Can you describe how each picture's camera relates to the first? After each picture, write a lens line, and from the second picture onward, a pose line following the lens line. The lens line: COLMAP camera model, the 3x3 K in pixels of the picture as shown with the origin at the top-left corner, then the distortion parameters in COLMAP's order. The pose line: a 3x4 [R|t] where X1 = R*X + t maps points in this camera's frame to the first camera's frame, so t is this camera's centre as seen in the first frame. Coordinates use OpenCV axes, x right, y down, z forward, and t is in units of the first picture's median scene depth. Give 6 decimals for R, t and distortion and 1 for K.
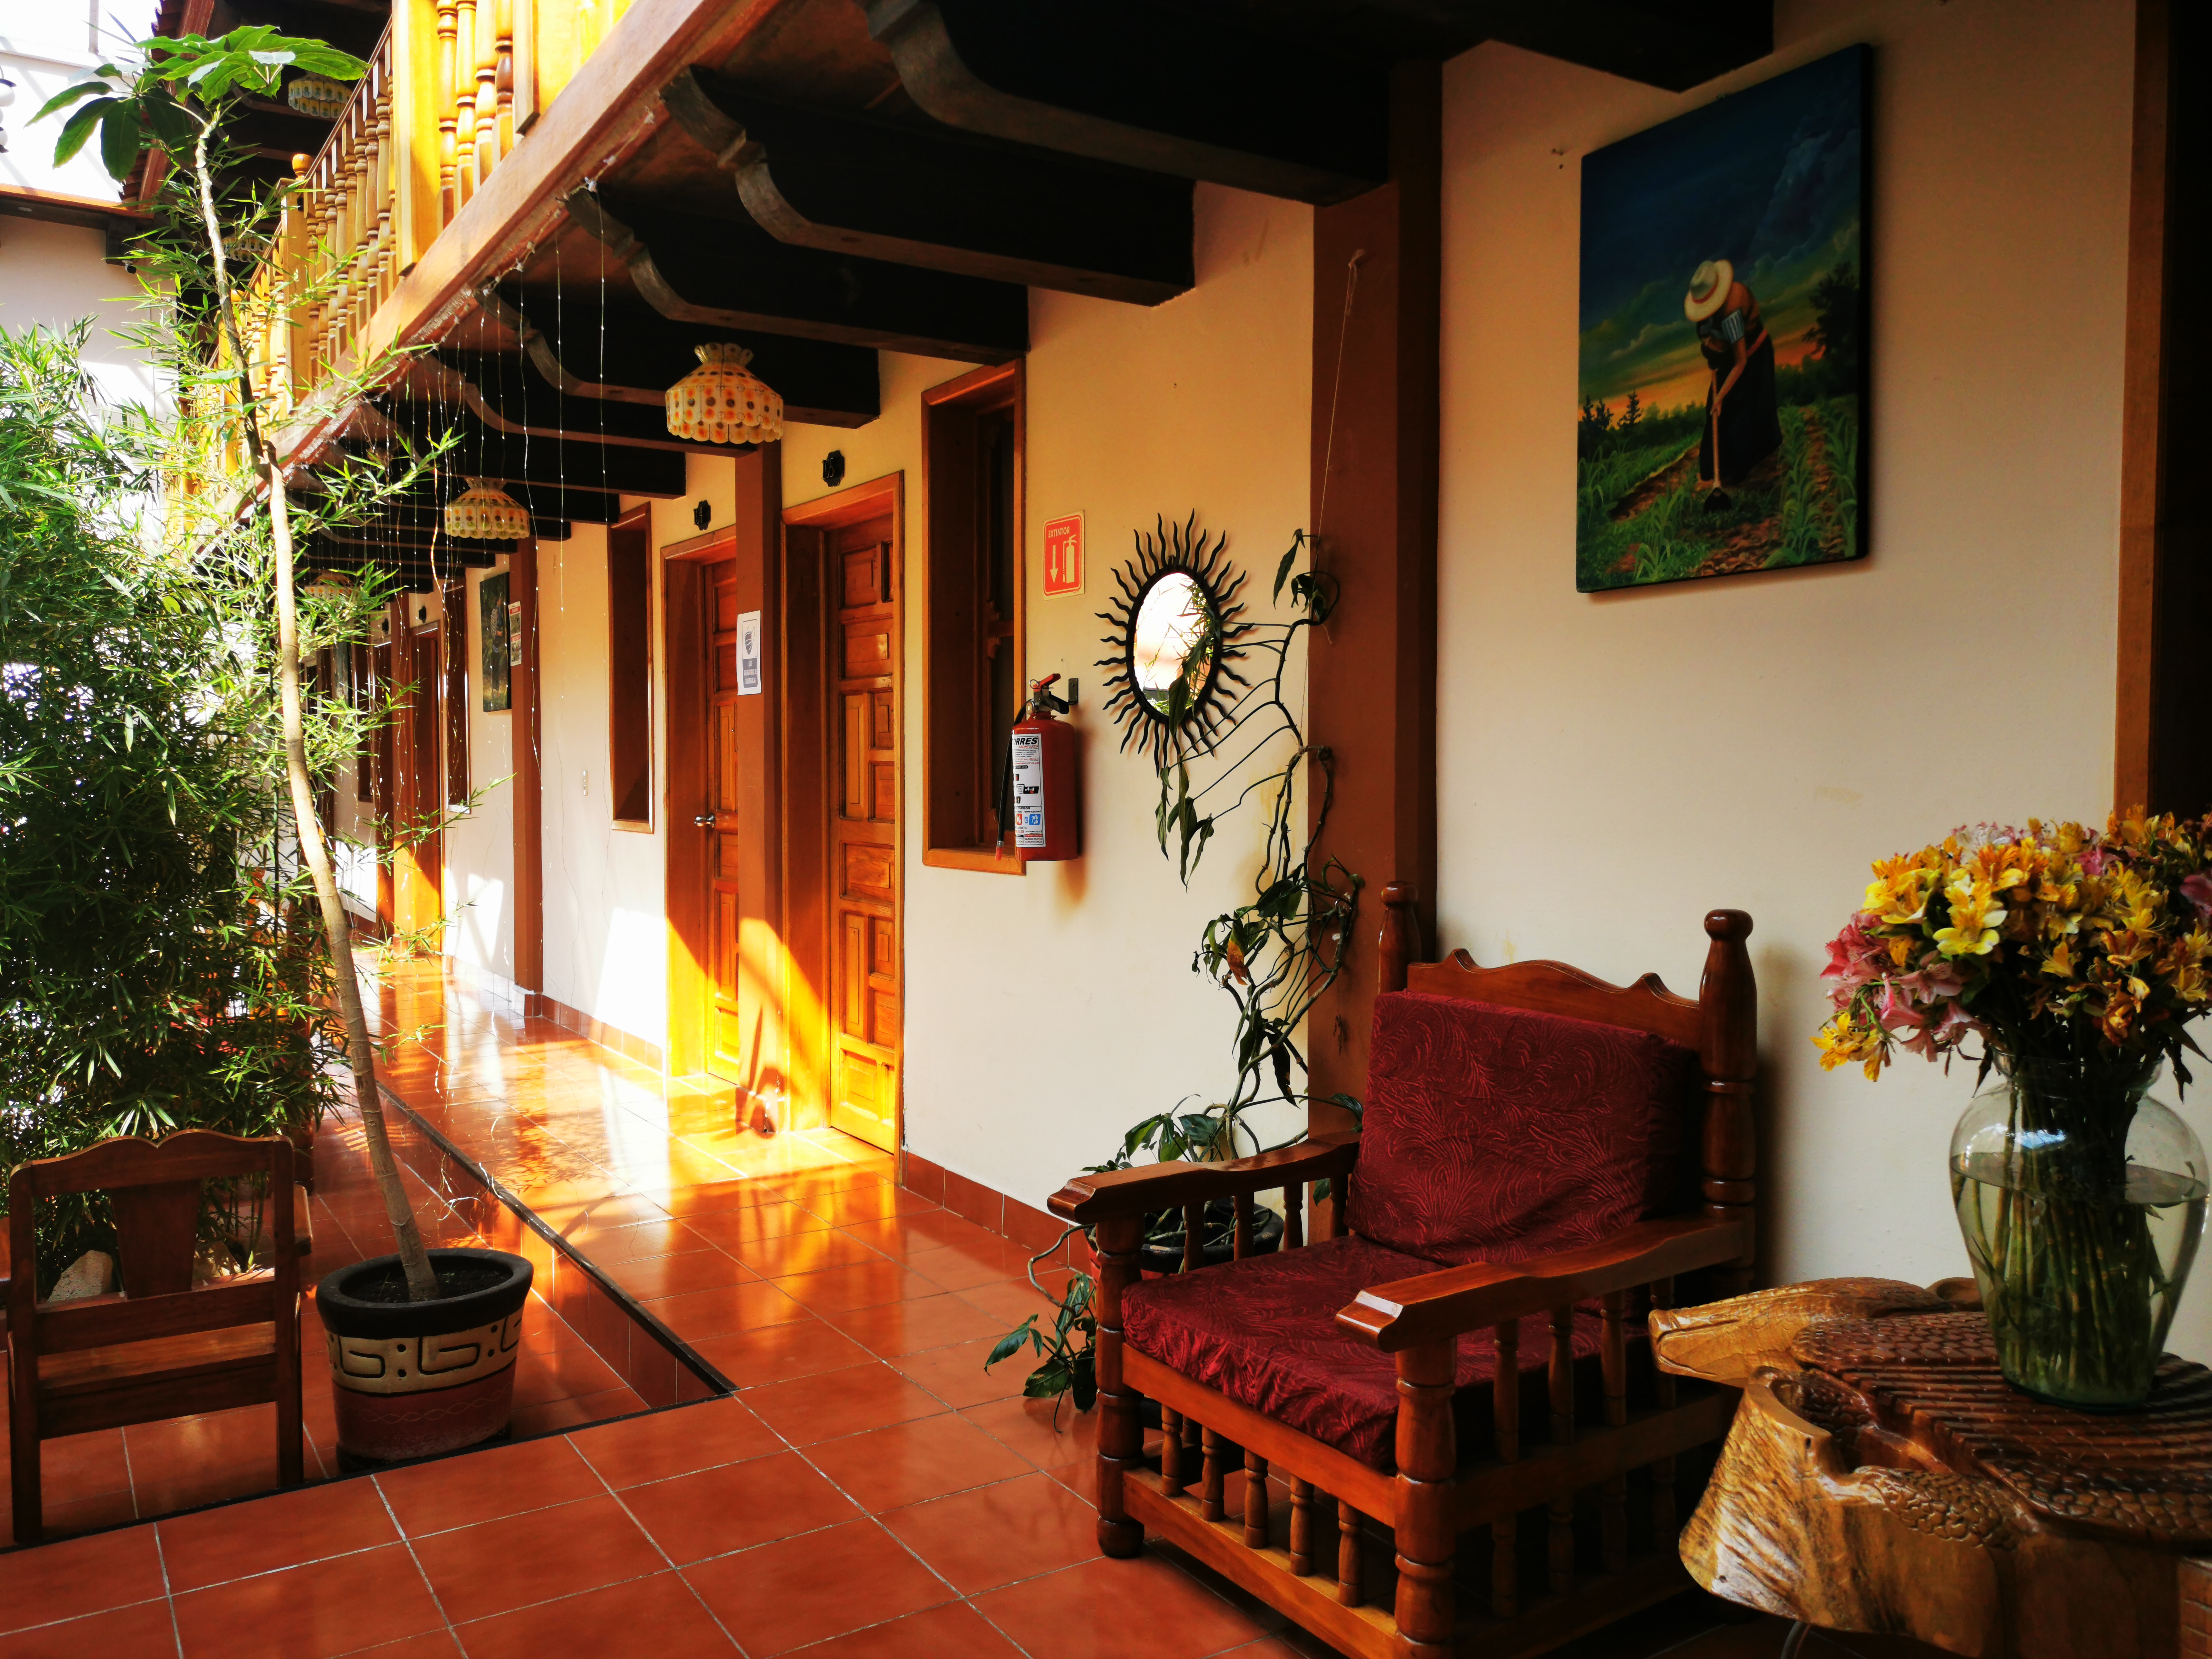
lens RADIAL K [[1686.2, 0, 1106.0], [0, 1686.2, 829.5], [0, 0, 1]] dist [0.071696, -0.074211]
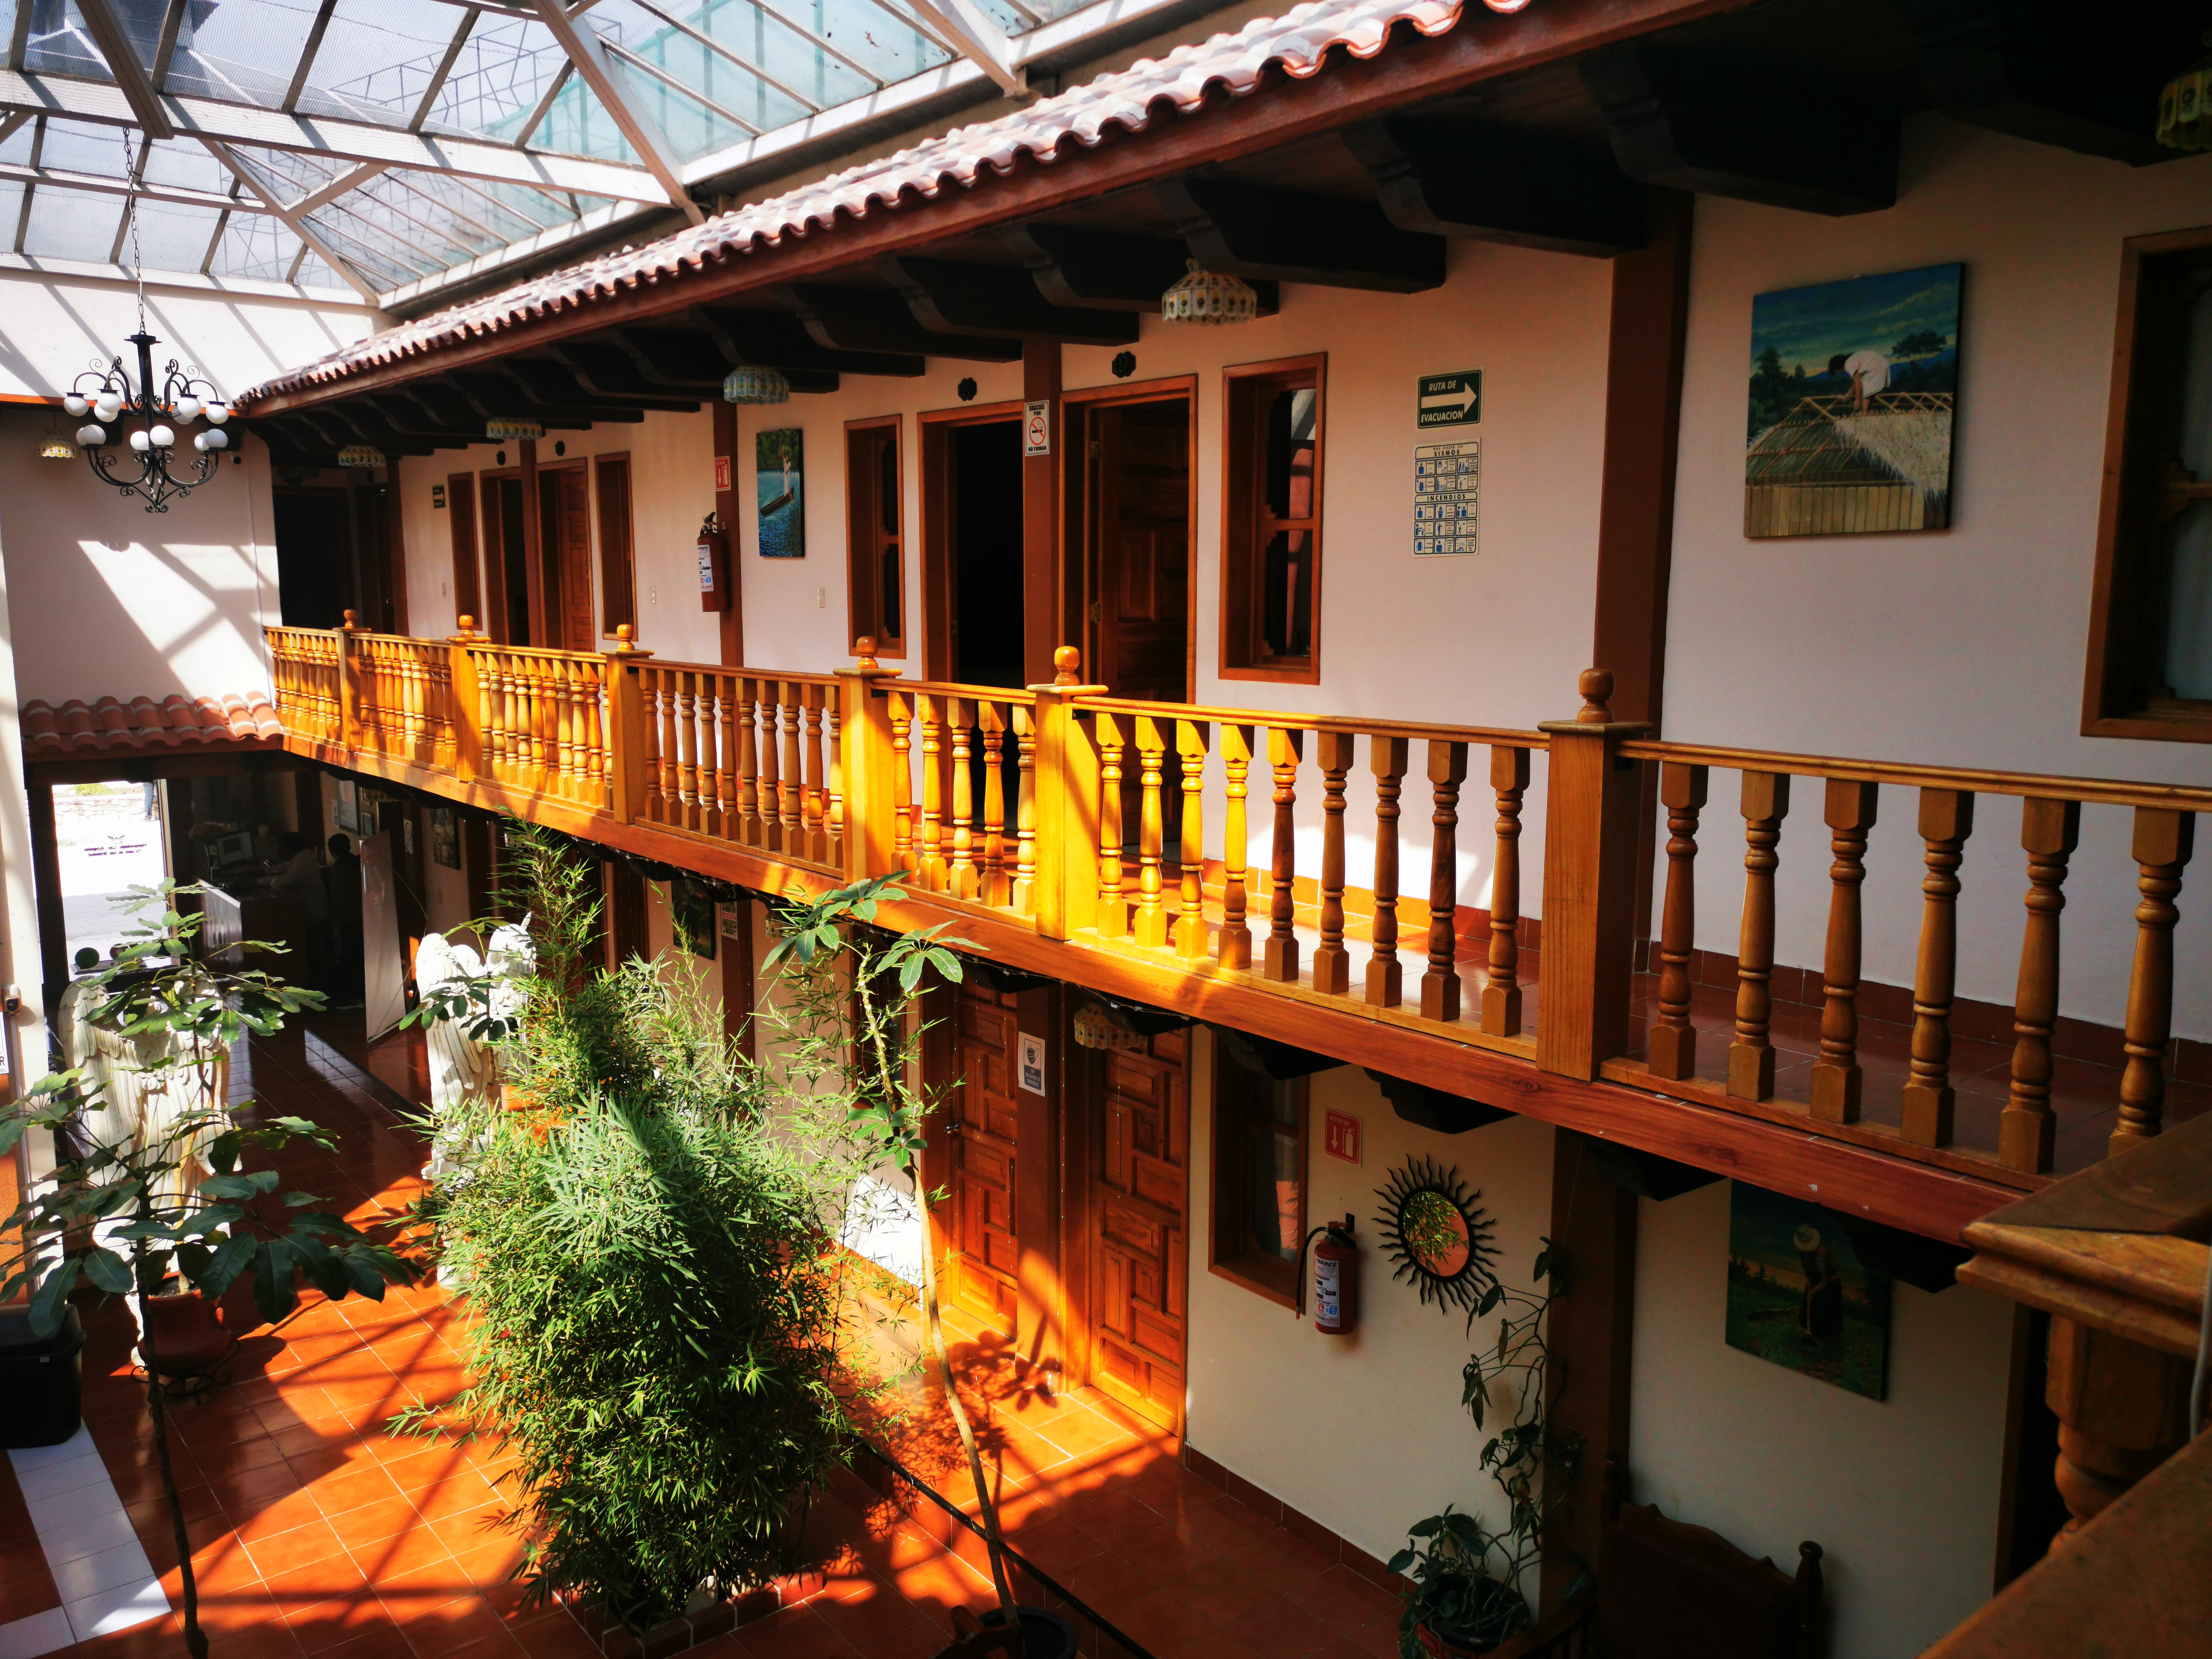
lens RADIAL K [[1686.2, 0, 1106.0], [0, 1686.2, 829.5], [0, 0, 1]] dist [0.071696, -0.074211]
pose [[0.993945, -0.016815, 0.108584, -0.627743], [0.005448, 0.994548, 0.104141, -0.933100], [-0.109743, -0.102919, 0.988617, -0.786401]]
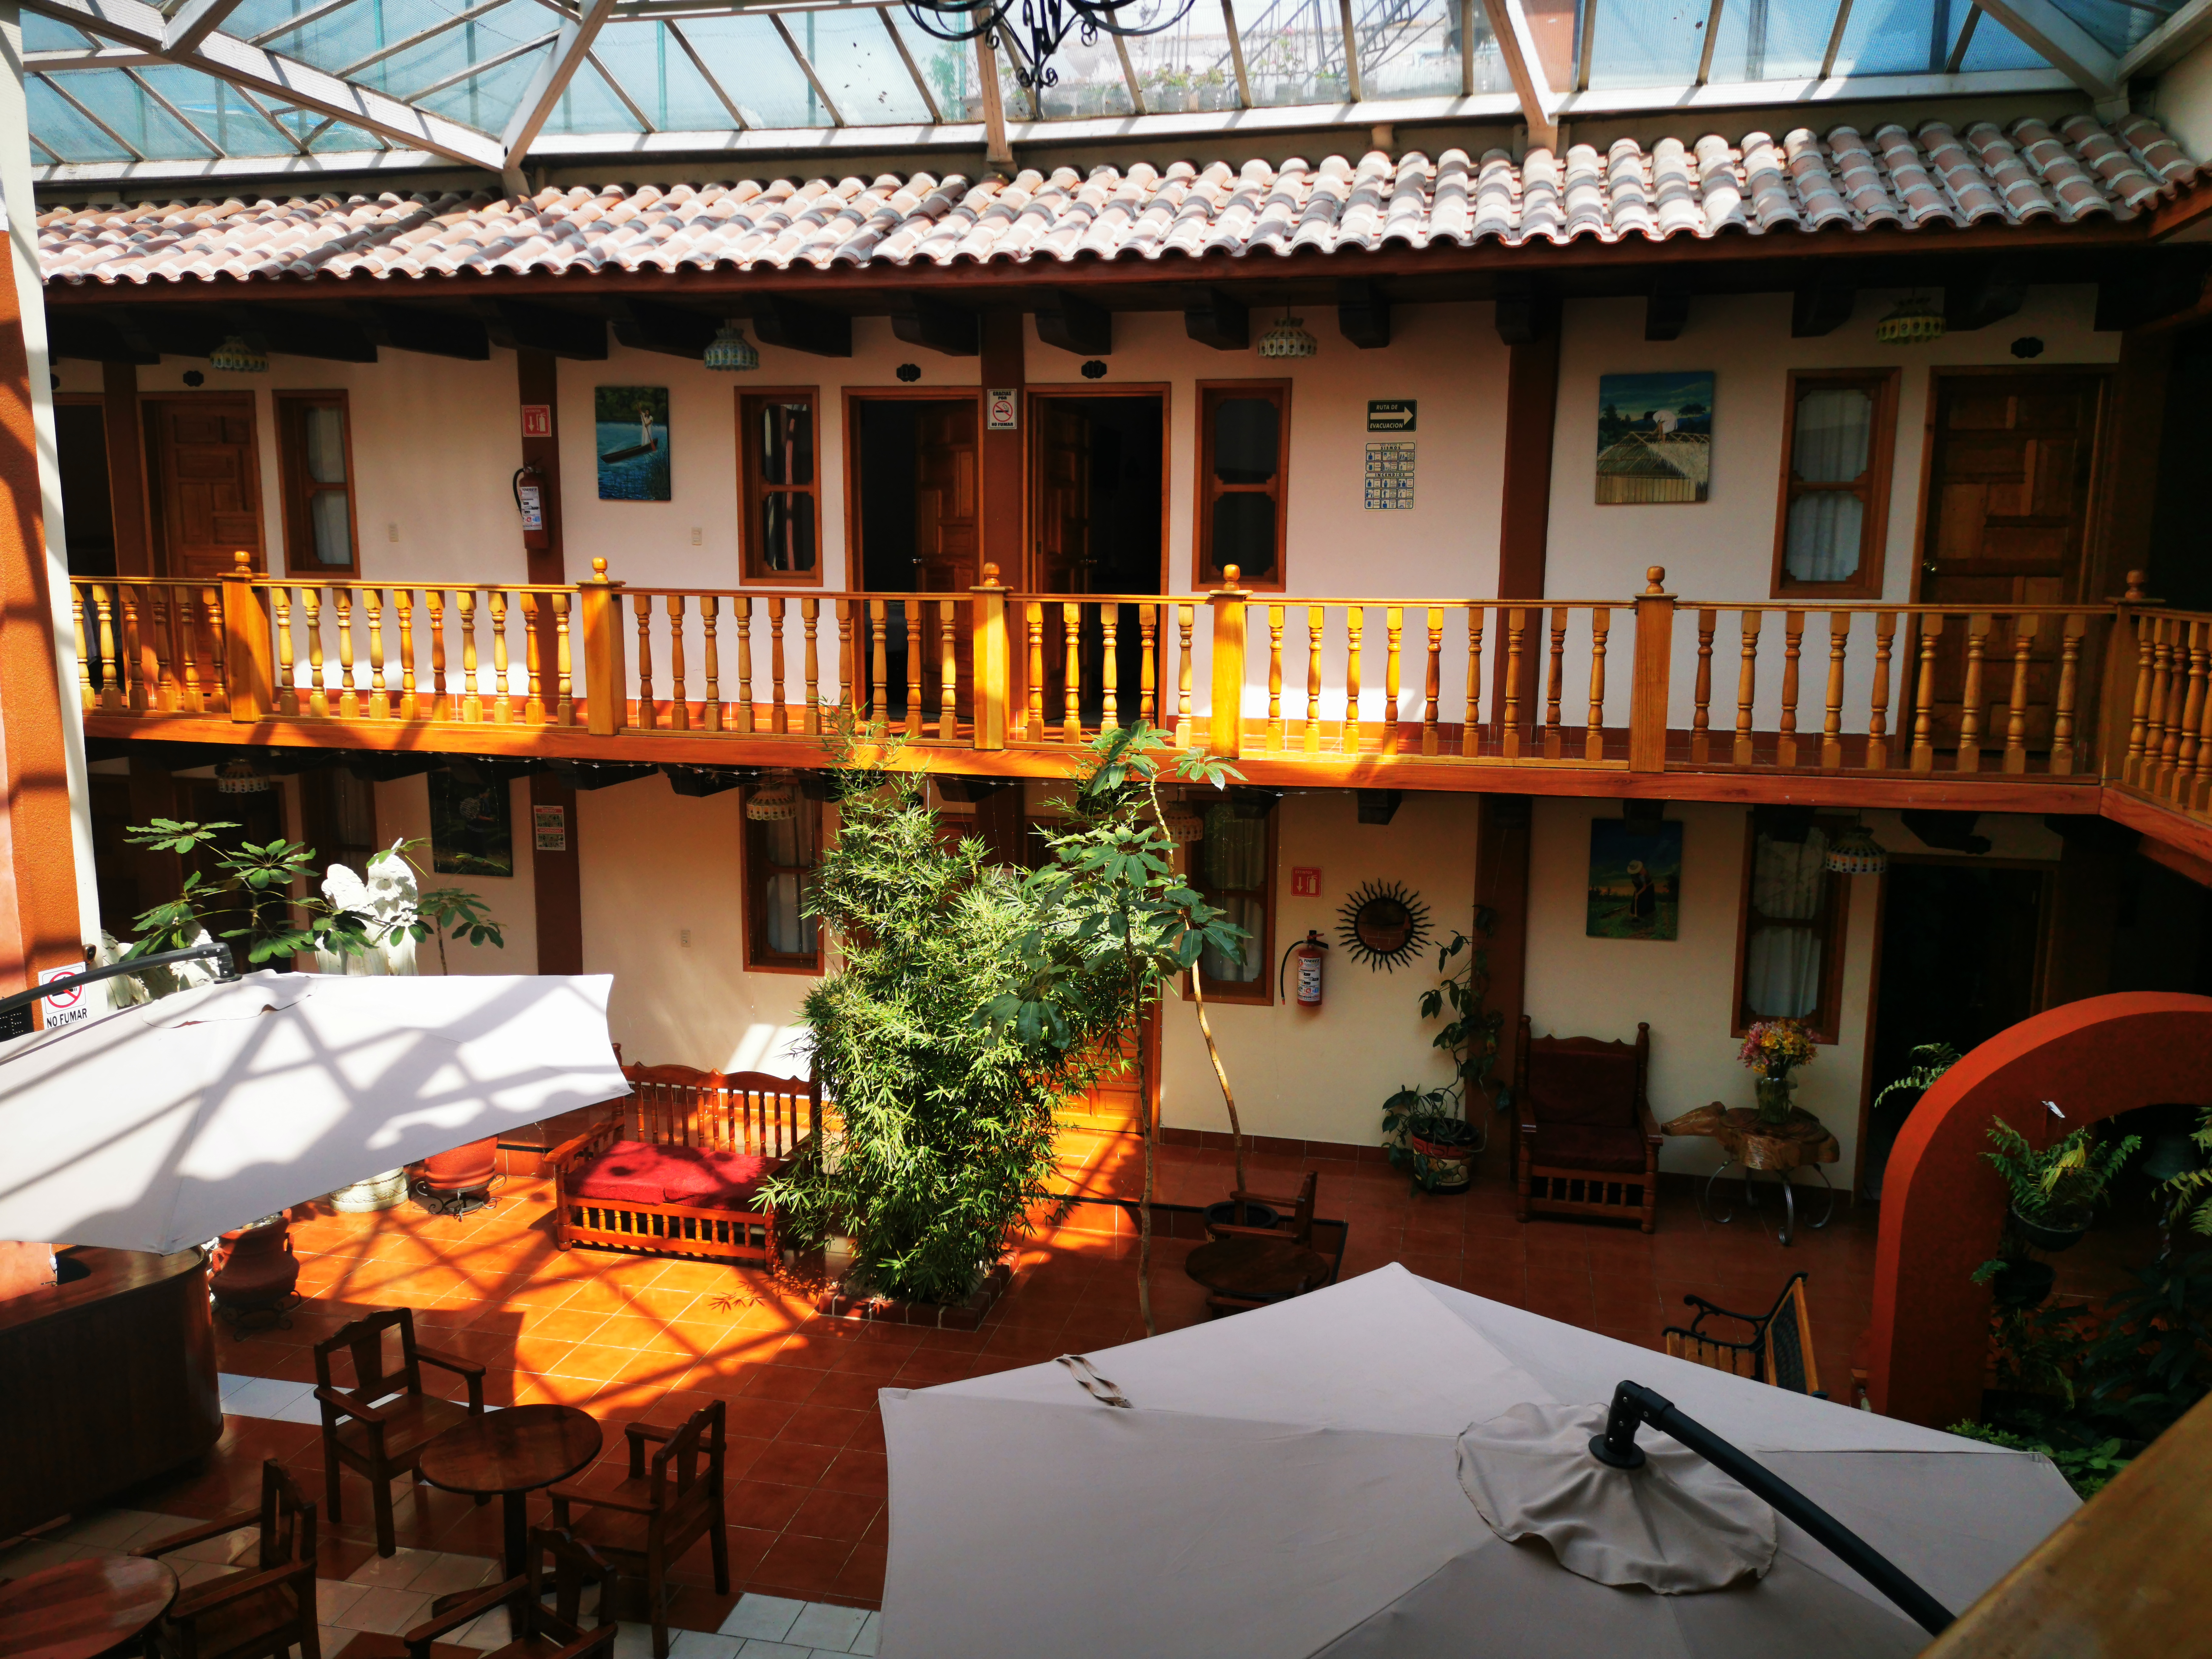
lens RADIAL K [[1686.2, 0, 1106.0], [0, 1686.2, 829.5], [0, 0, 1]] dist [0.071696, -0.074211]
pose [[0.720034, -0.110216, 0.685130, -2.932775], [0.021988, 0.990434, 0.136221, -0.884813], [-0.693590, -0.083019, 0.715570, -0.864511]]
